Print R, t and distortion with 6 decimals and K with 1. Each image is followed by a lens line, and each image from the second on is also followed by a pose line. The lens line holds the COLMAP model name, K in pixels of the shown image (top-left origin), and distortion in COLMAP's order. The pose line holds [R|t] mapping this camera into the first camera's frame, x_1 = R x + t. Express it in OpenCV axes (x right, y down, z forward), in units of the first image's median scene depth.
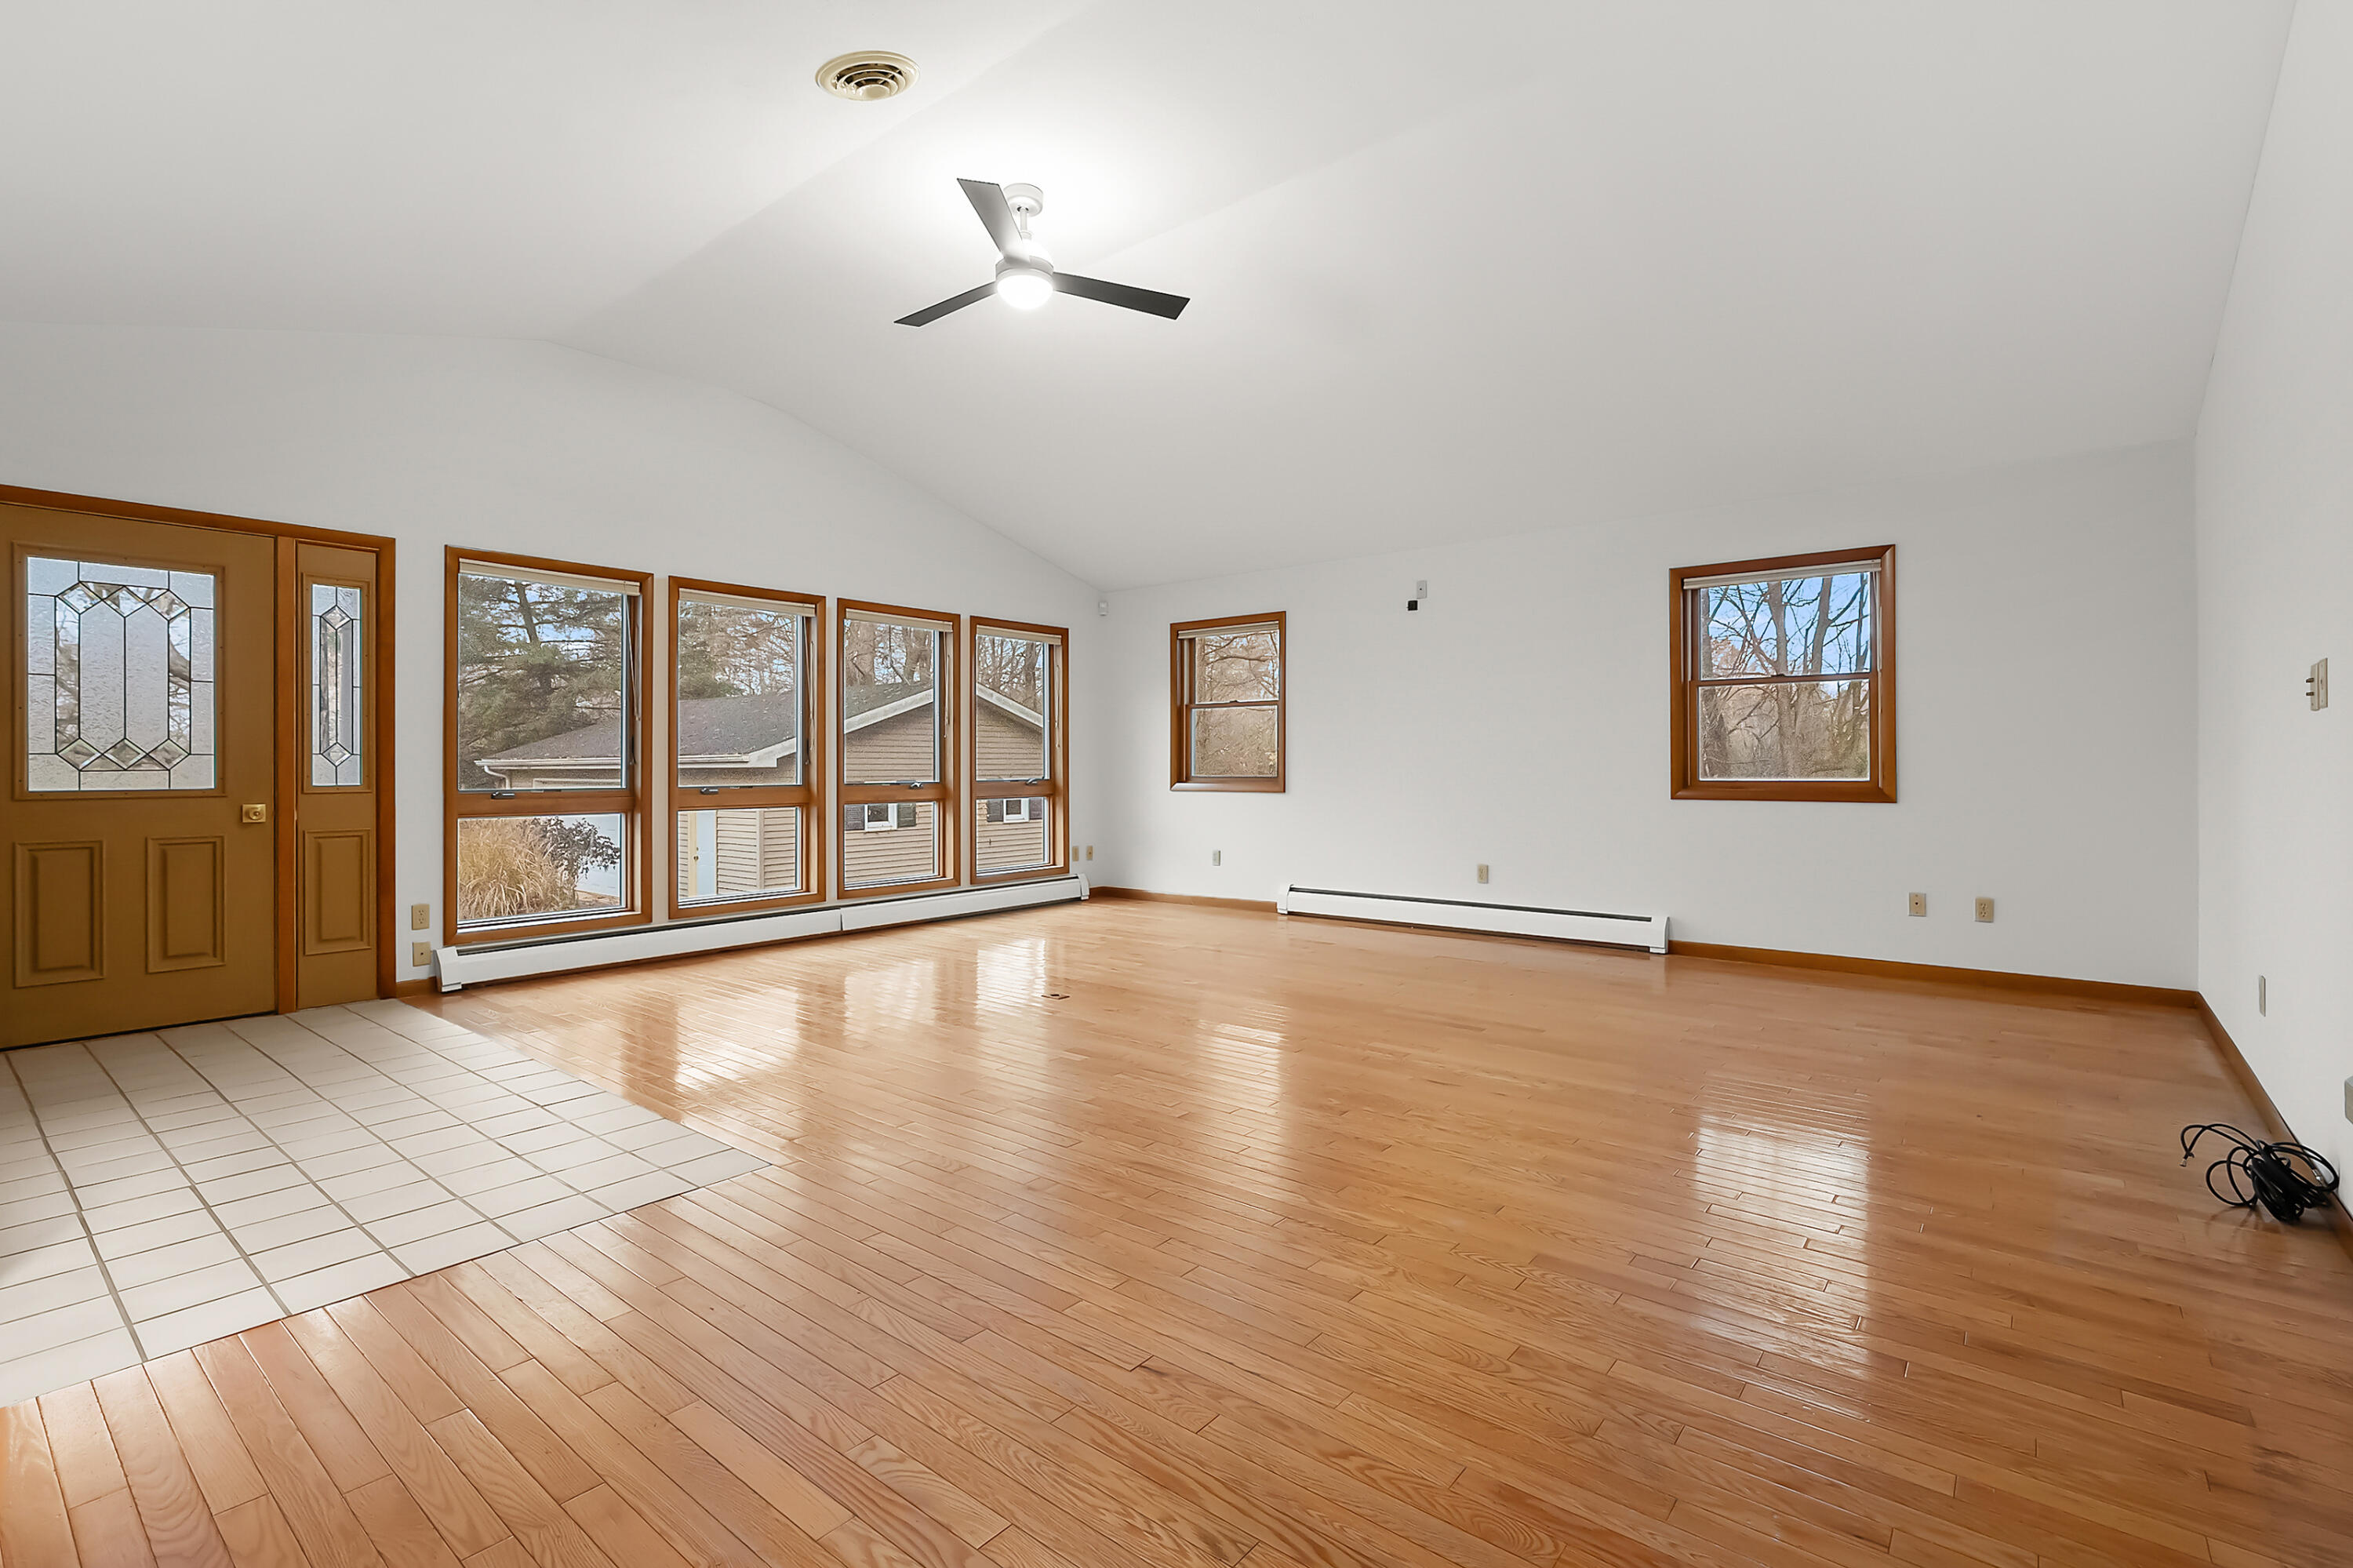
lens RADIAL K [[1068.4, 0, 1180.5], [0, 1068.4, 767.9], [0, 0, 1]] dist [-0.003632, 0.000099]
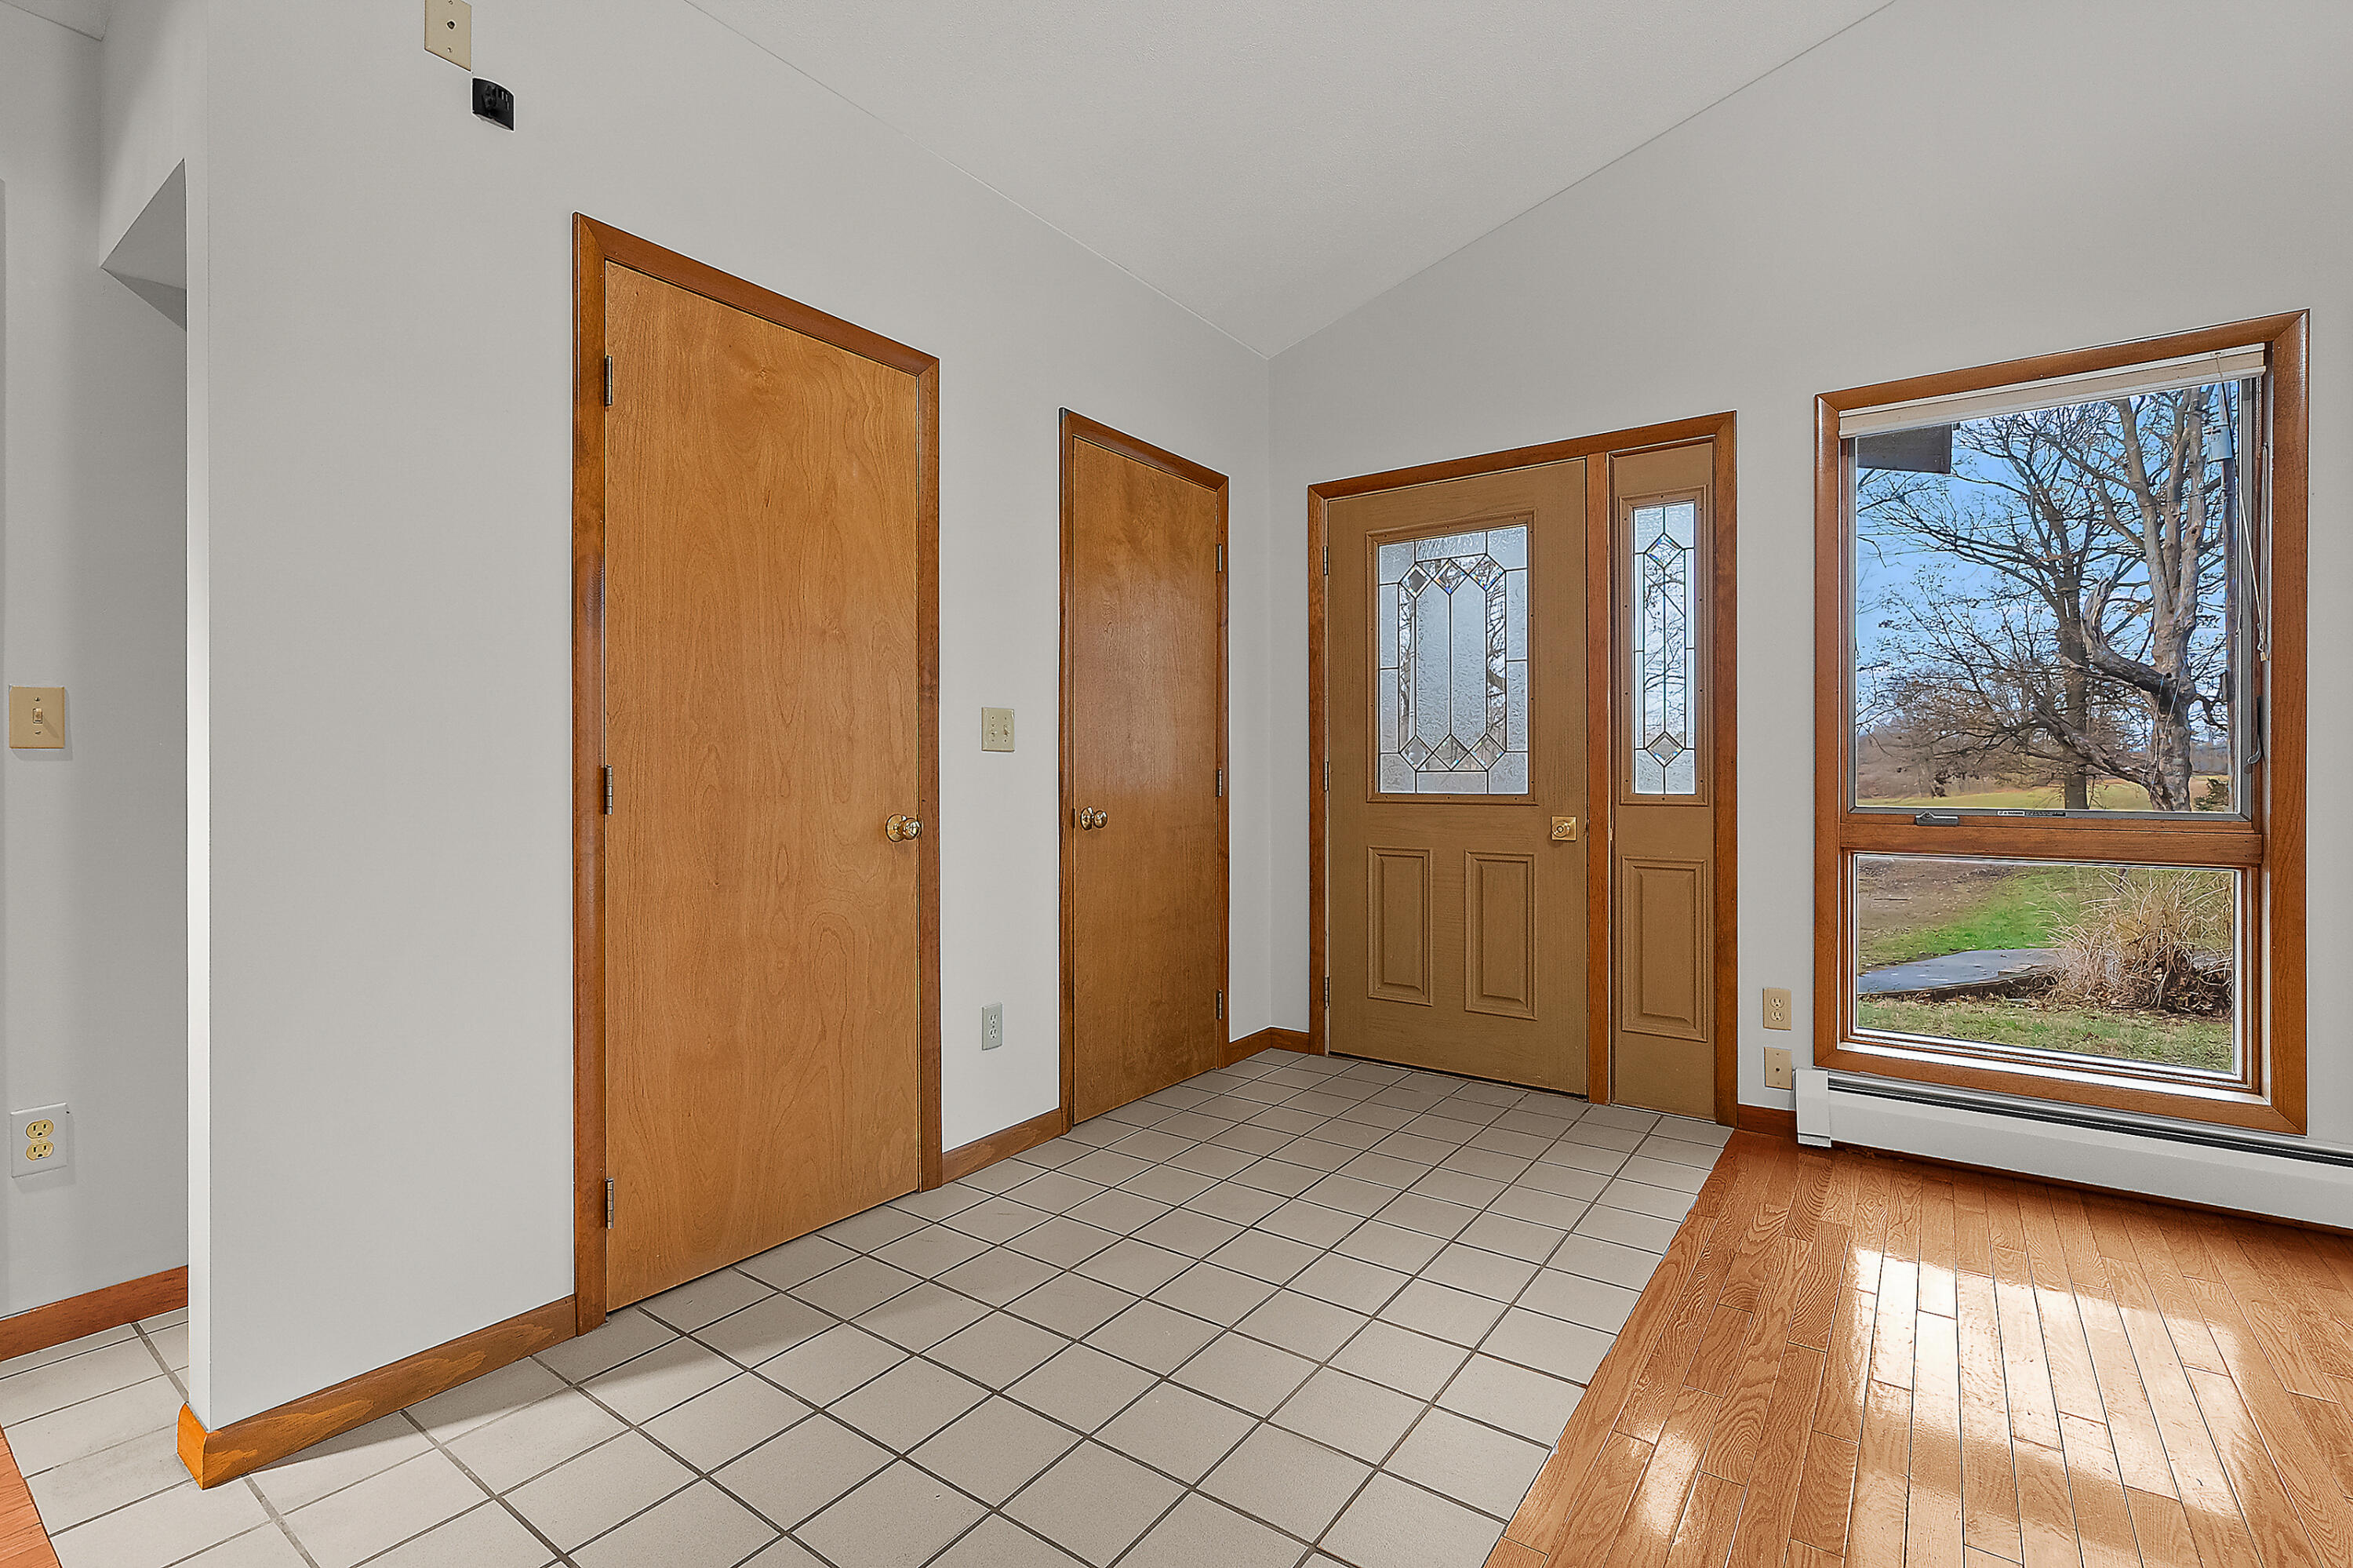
lens RADIAL K [[1068.4, 0, 1178.7], [0, 1068.4, 774.4], [0, 0, 1]] dist [-0.003632, 0.000099]
pose [[0.058705, -0.000961, -0.998275, -0.114256], [-0.003895, 0.999992, -0.001191, 0.005547], [0.998268, 0.003958, 0.058701, 0.611715]]
